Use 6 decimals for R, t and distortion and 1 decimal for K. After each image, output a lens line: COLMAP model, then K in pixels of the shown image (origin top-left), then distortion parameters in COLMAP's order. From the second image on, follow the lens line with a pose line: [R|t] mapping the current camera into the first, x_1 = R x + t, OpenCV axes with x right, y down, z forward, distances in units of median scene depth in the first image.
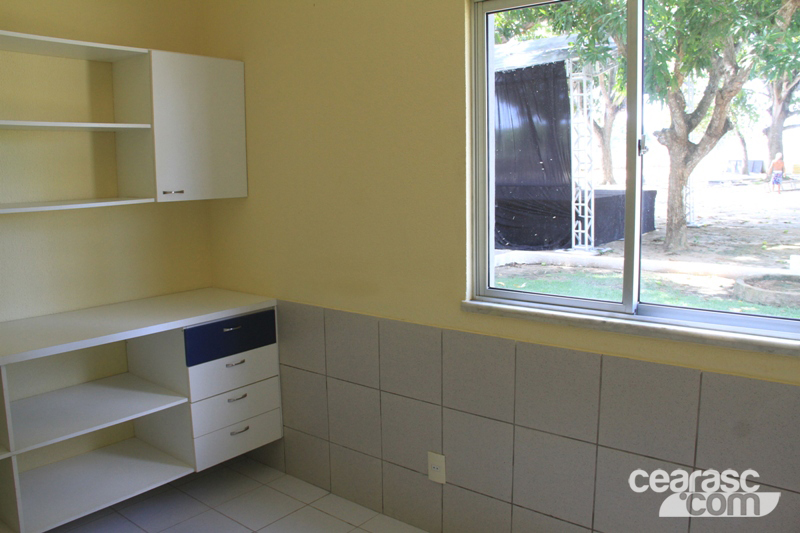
lens RADIAL K [[662.5, 0, 399.9], [0, 662.5, 250.3], [0, 0, 1]] dist [-0.086248, 0.006443]
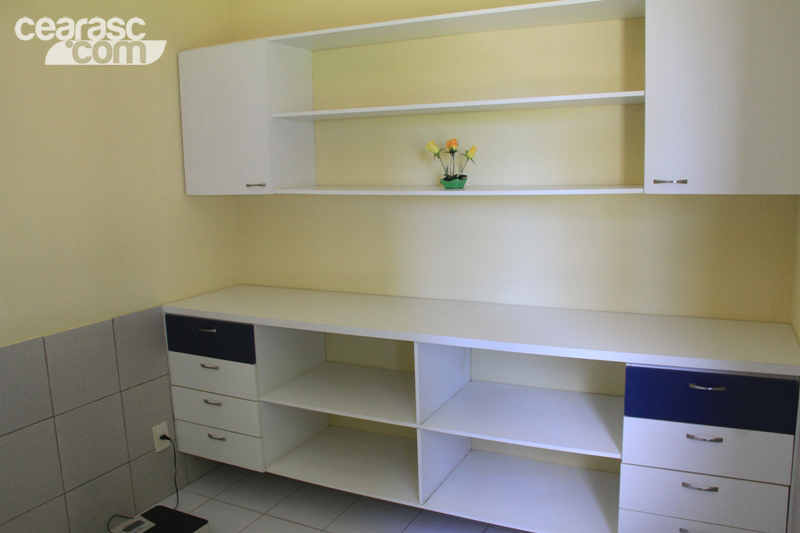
lens RADIAL K [[662.5, 0, 399.9], [0, 662.5, 250.3], [0, 0, 1]] dist [-0.086248, 0.006443]
pose [[0.239091, 0.133897, -0.961721, 0.299218], [-0.097467, 0.988754, 0.113430, -0.066653], [0.966093, 0.066616, 0.249453, 0.536186]]
